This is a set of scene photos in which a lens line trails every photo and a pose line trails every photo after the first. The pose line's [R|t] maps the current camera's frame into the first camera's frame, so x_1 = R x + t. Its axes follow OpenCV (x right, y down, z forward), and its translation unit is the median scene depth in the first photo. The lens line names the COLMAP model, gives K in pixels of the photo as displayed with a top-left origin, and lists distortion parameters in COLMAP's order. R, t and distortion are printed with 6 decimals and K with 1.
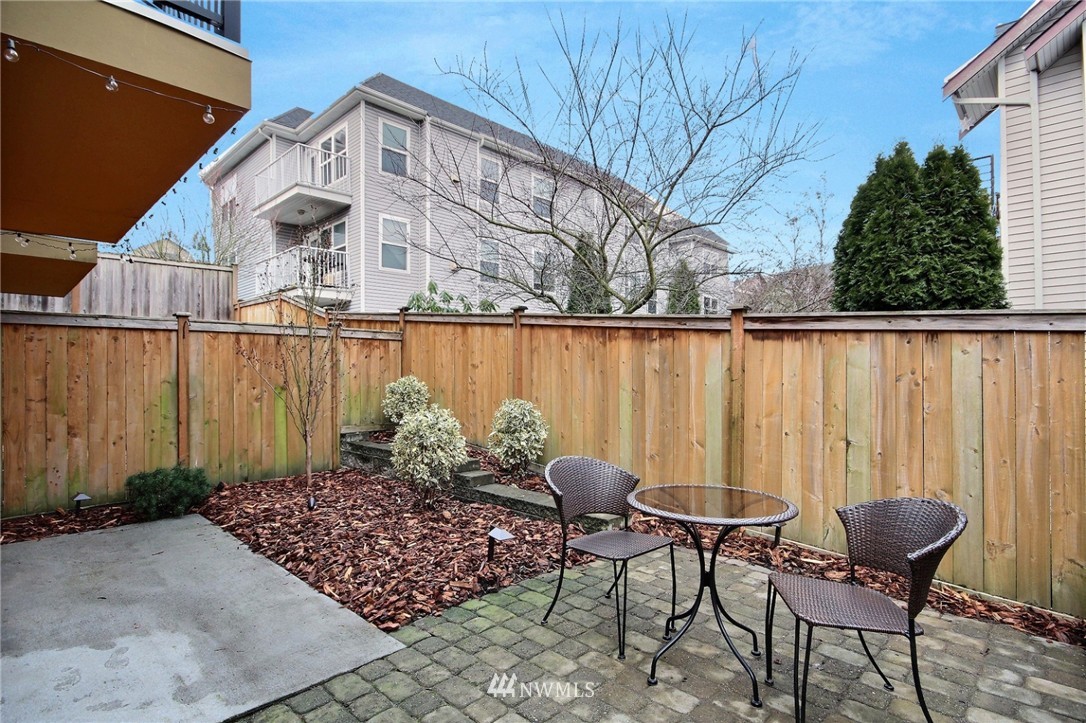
lens RADIAL K [[551.7, 0, 543.0], [0, 551.7, 361.5], [0, 0, 1]] dist [0.001702, 0.000147]
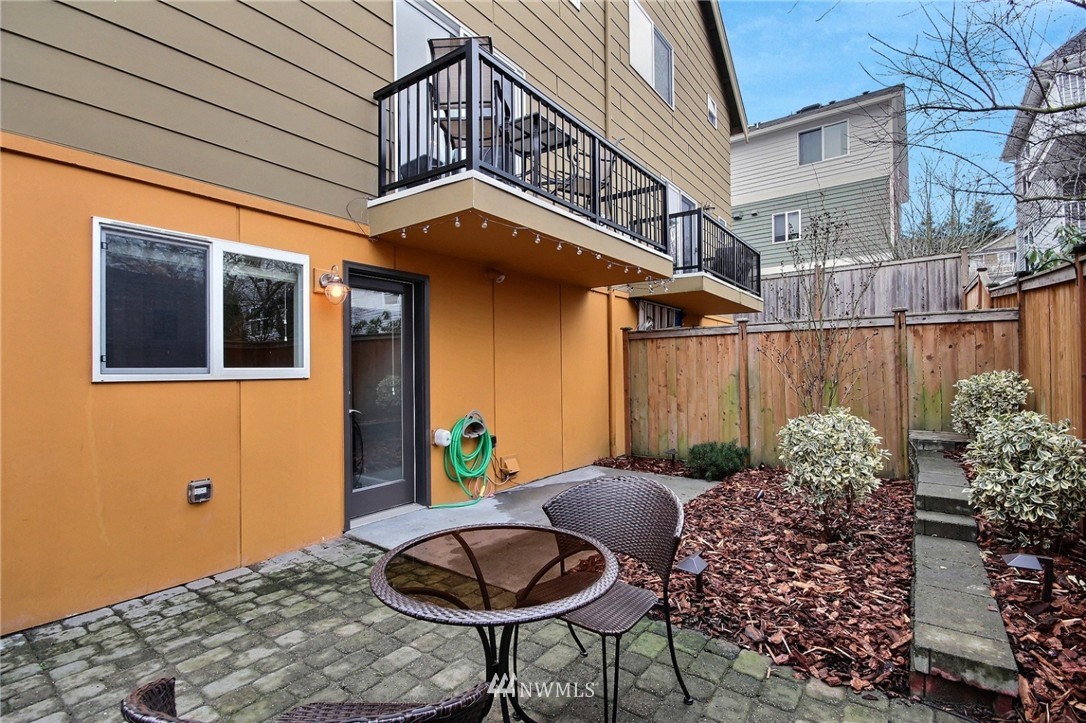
lens RADIAL K [[505.2, 0, 546.6], [0, 505.2, 365.2], [0, 0, 1]] dist [-0.000839, 0.000037]
pose [[0.131490, -0.006295, -0.991297, 0.391093], [0.027202, 0.999626, -0.002740, 0.005535], [0.990944, -0.026605, 0.131613, 0.412803]]
